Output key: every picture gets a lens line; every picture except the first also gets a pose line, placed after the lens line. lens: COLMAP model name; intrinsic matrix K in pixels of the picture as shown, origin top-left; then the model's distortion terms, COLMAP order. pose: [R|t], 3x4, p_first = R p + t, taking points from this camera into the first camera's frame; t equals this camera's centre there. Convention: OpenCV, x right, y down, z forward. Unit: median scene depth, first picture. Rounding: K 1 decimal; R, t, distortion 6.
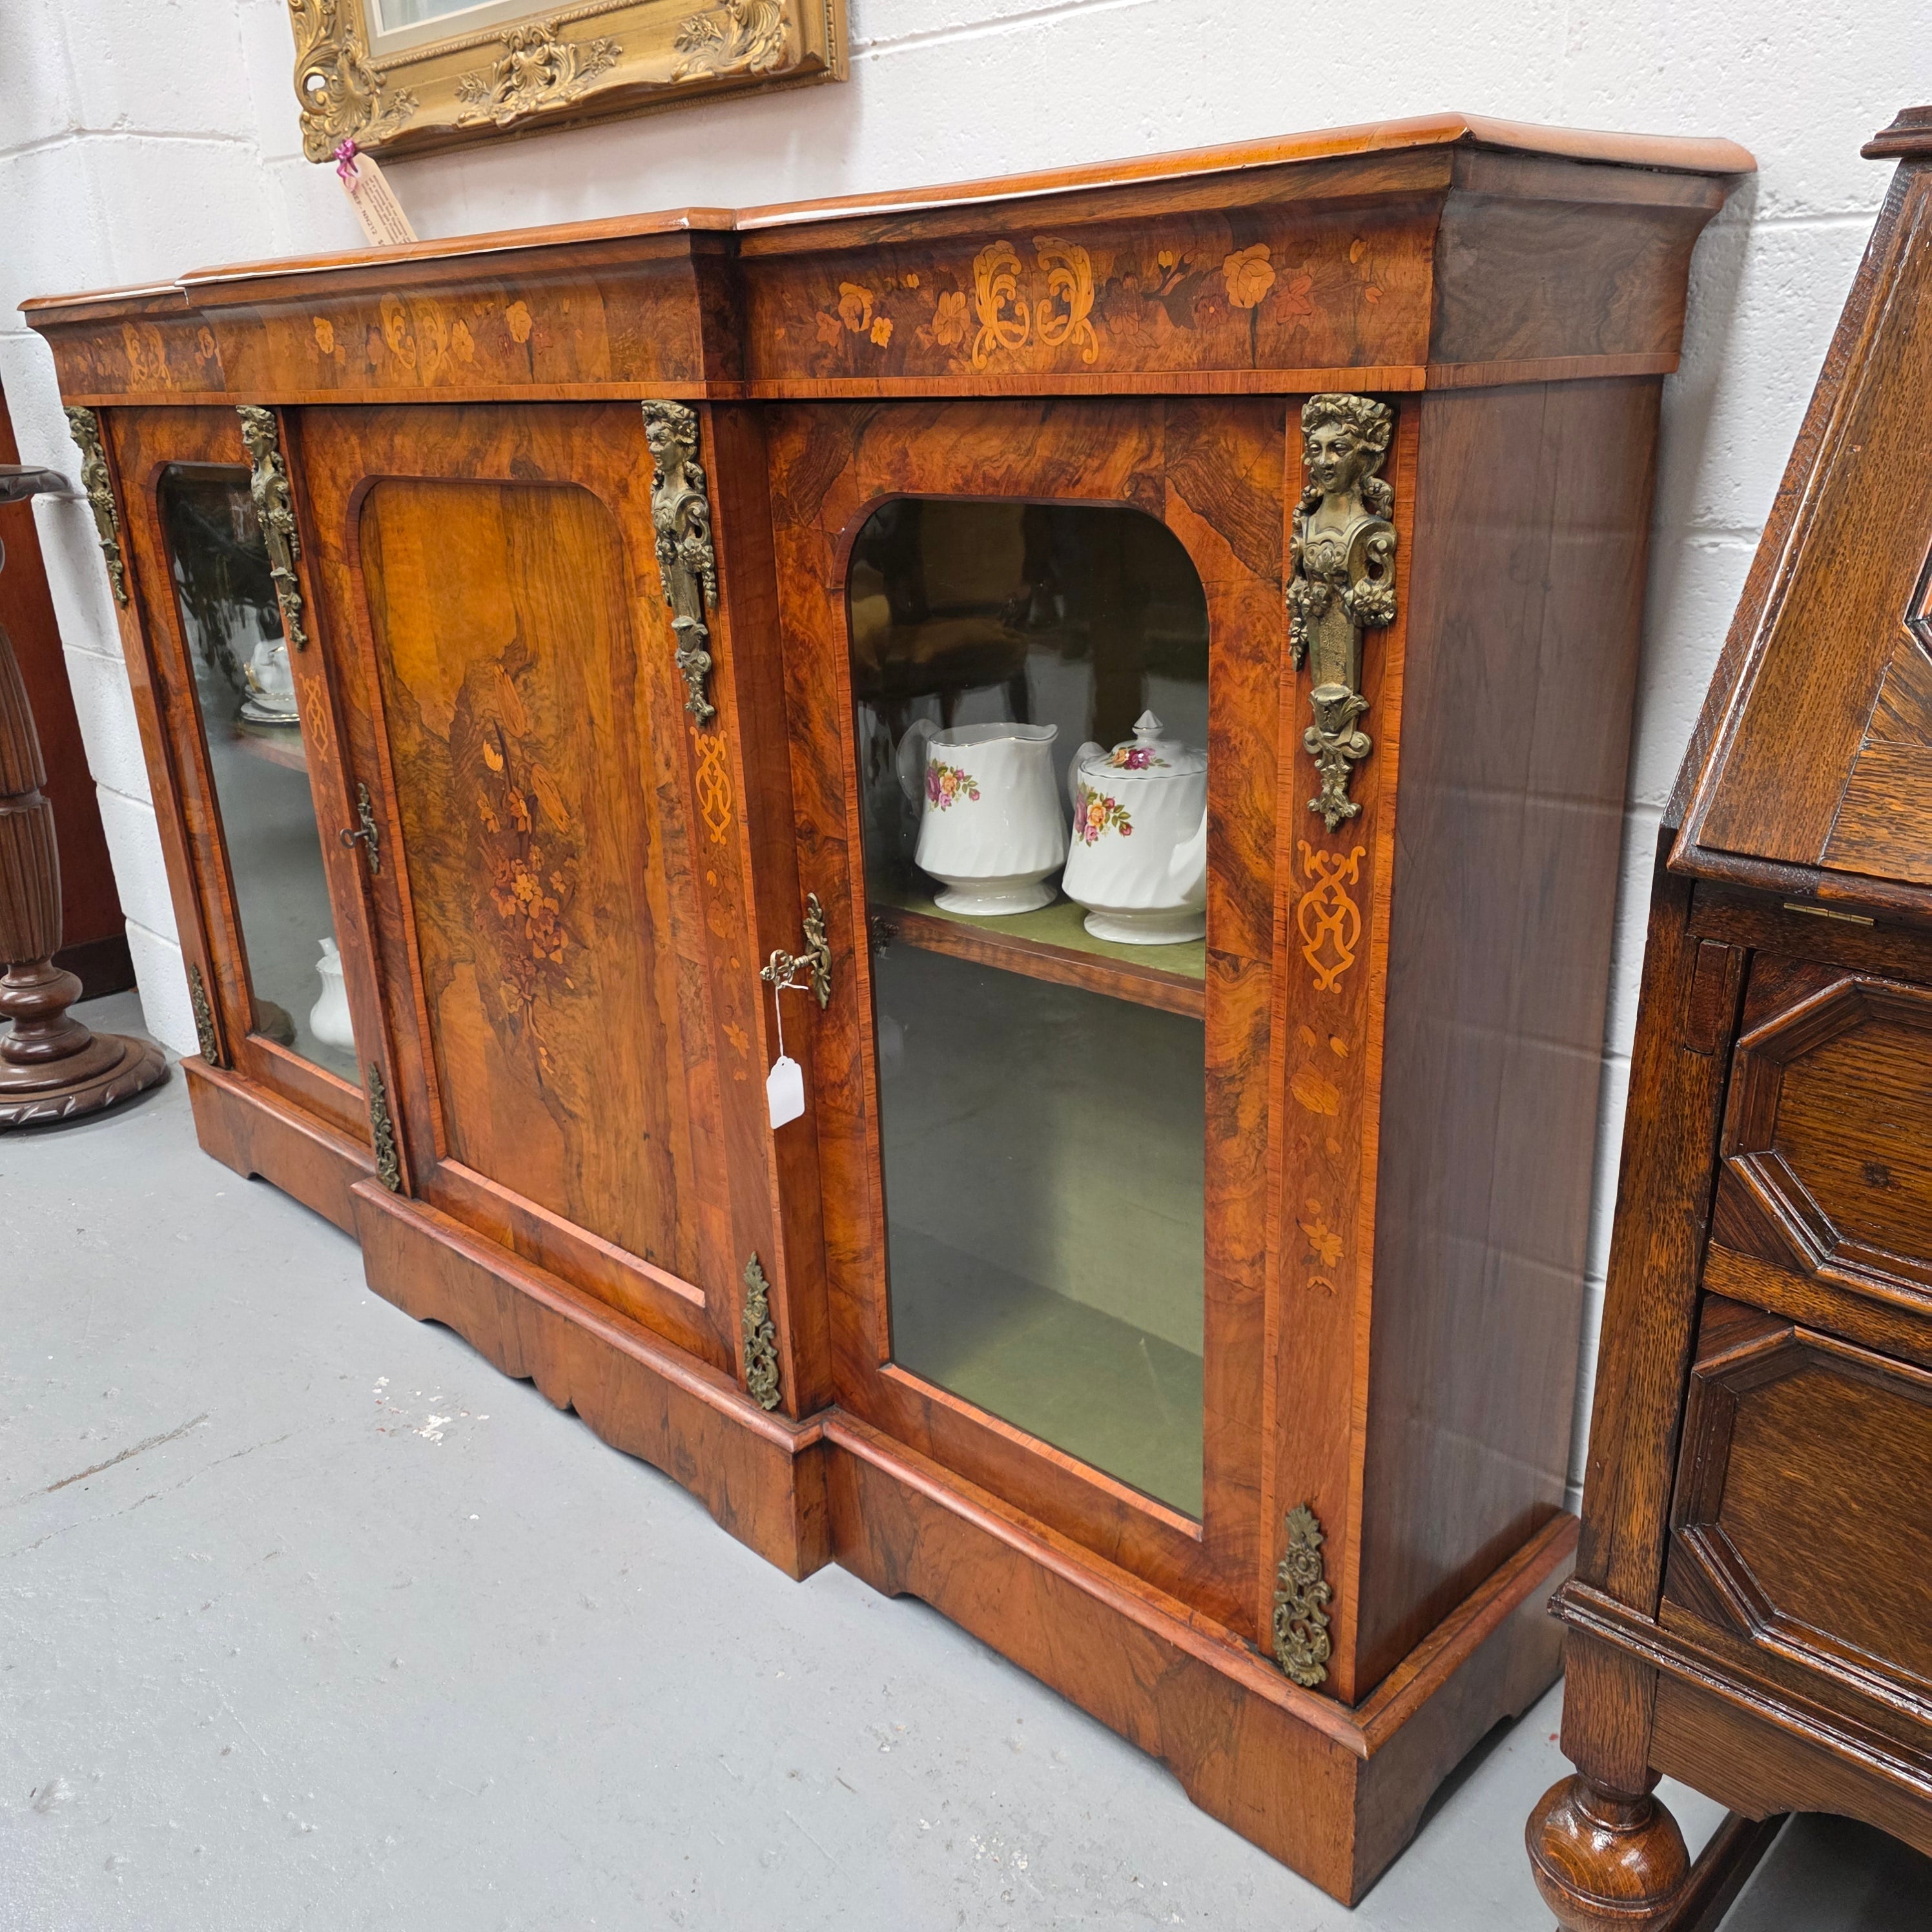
lens RADIAL K [[1730.0, 0, 955.5], [0, 1730.0, 974.4], [0, 0, 1]] dist [0.074909, -0.101374]
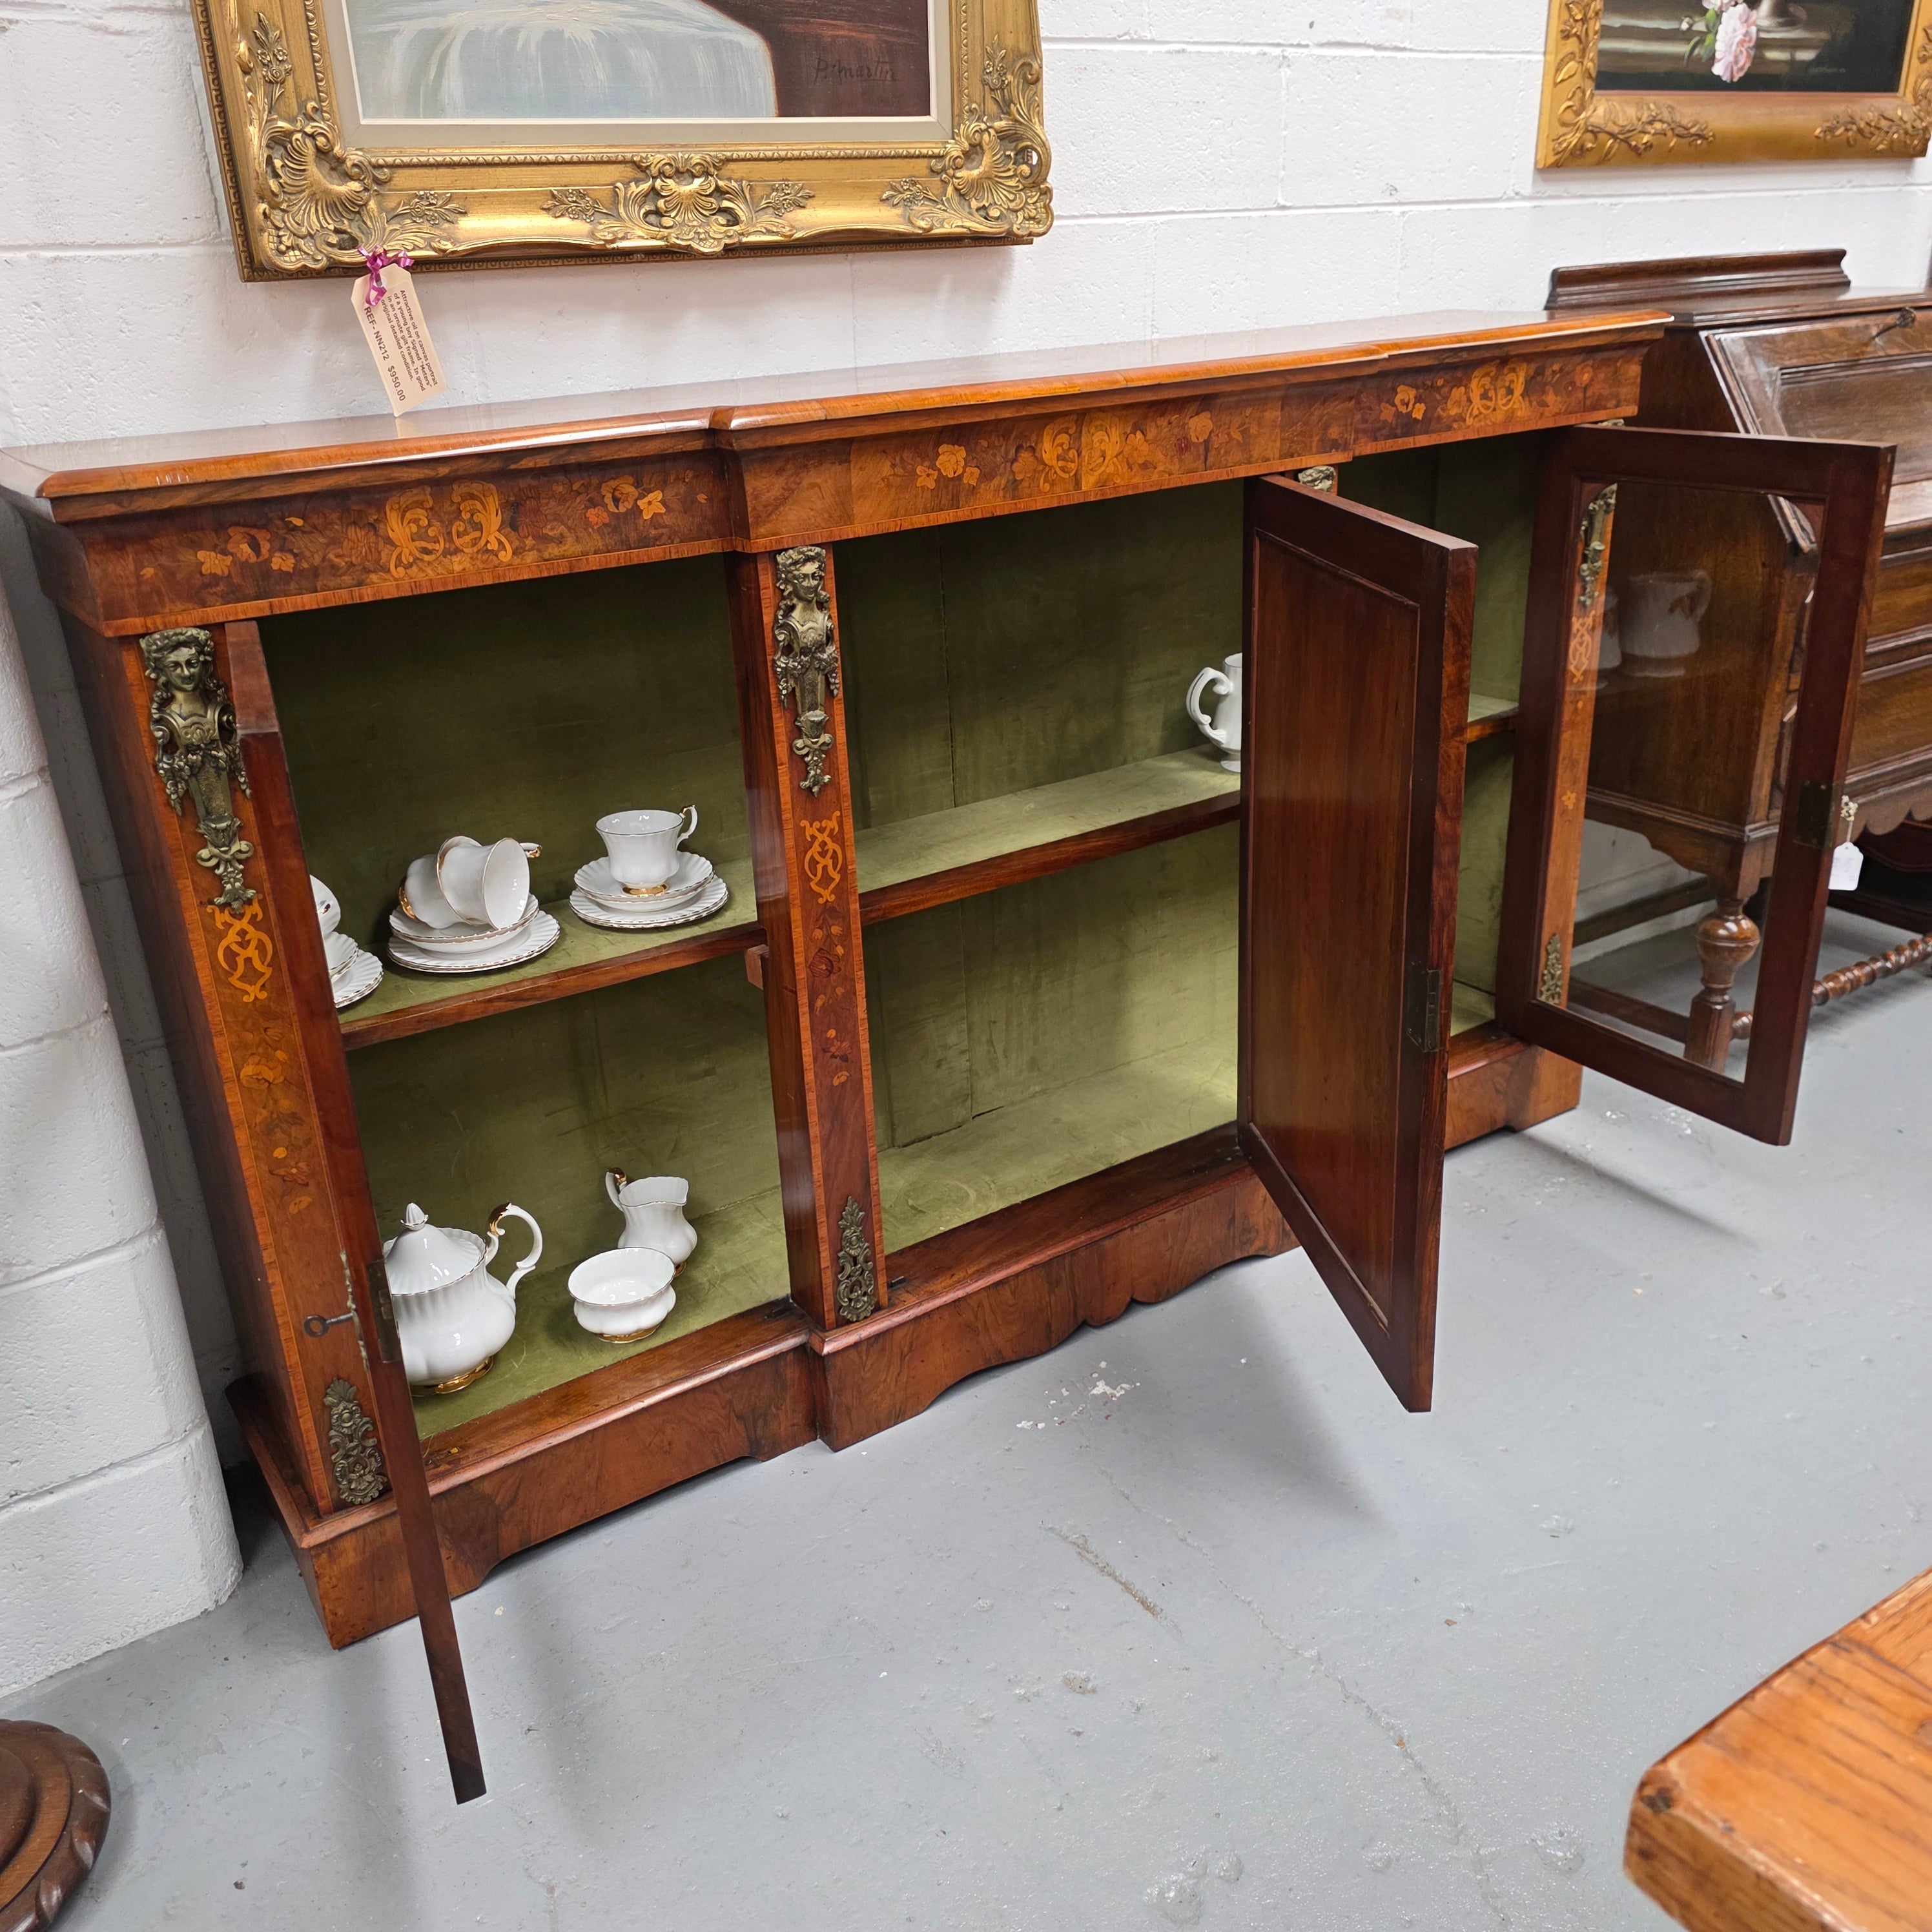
lens RADIAL K [[1729.2, 0, 936.2], [0, 1729.2, 967.2], [0, 0, 1]] dist [0.065032, -0.072306]
pose [[0.213611, -0.346360, 0.913458, -1.403072], [0.370540, 0.893895, 0.252292, -0.349912], [-0.903919, 0.284580, 0.319286, 0.736535]]
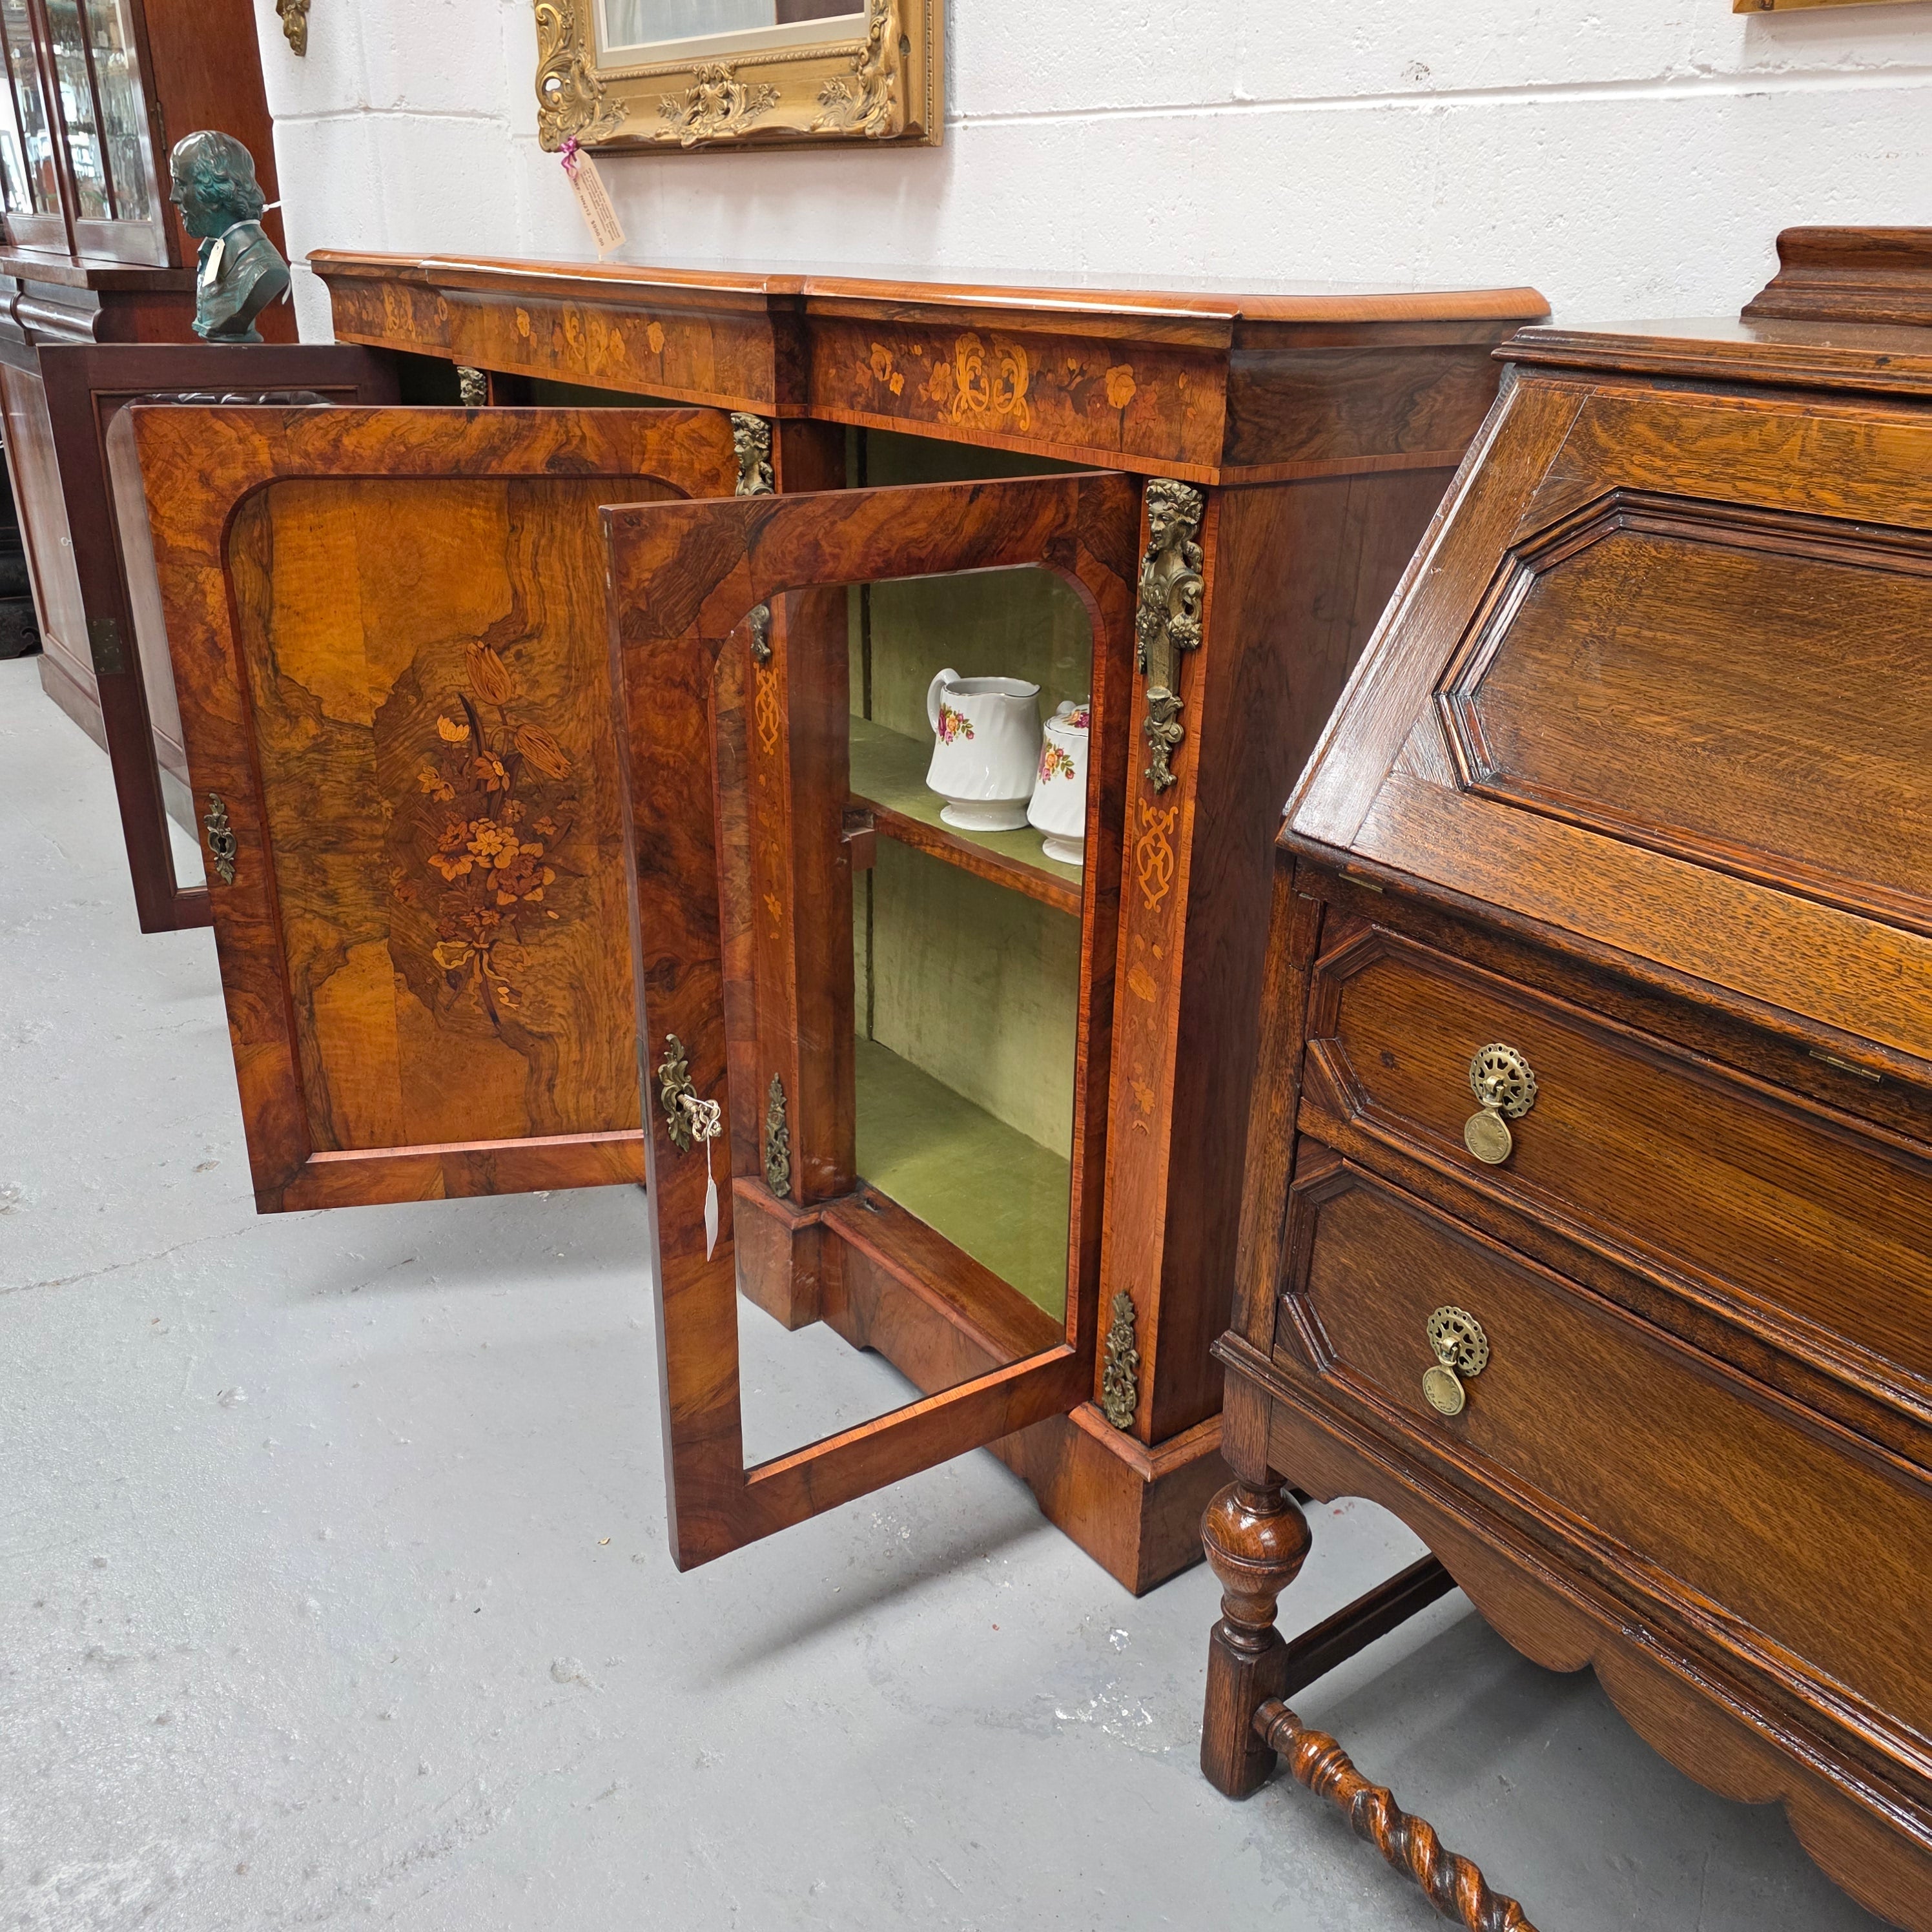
lens RADIAL K [[1778.5, 0, 971.6], [0, 1778.5, 995.3], [0, 0, 1]] dist [0.079639, -0.142897]
pose [[0.563455, -0.281000, 0.776890, -1.016217], [0.236685, 0.955865, 0.174074, -0.085306], [-0.791517, 0.085795, 0.605095, 0.081017]]
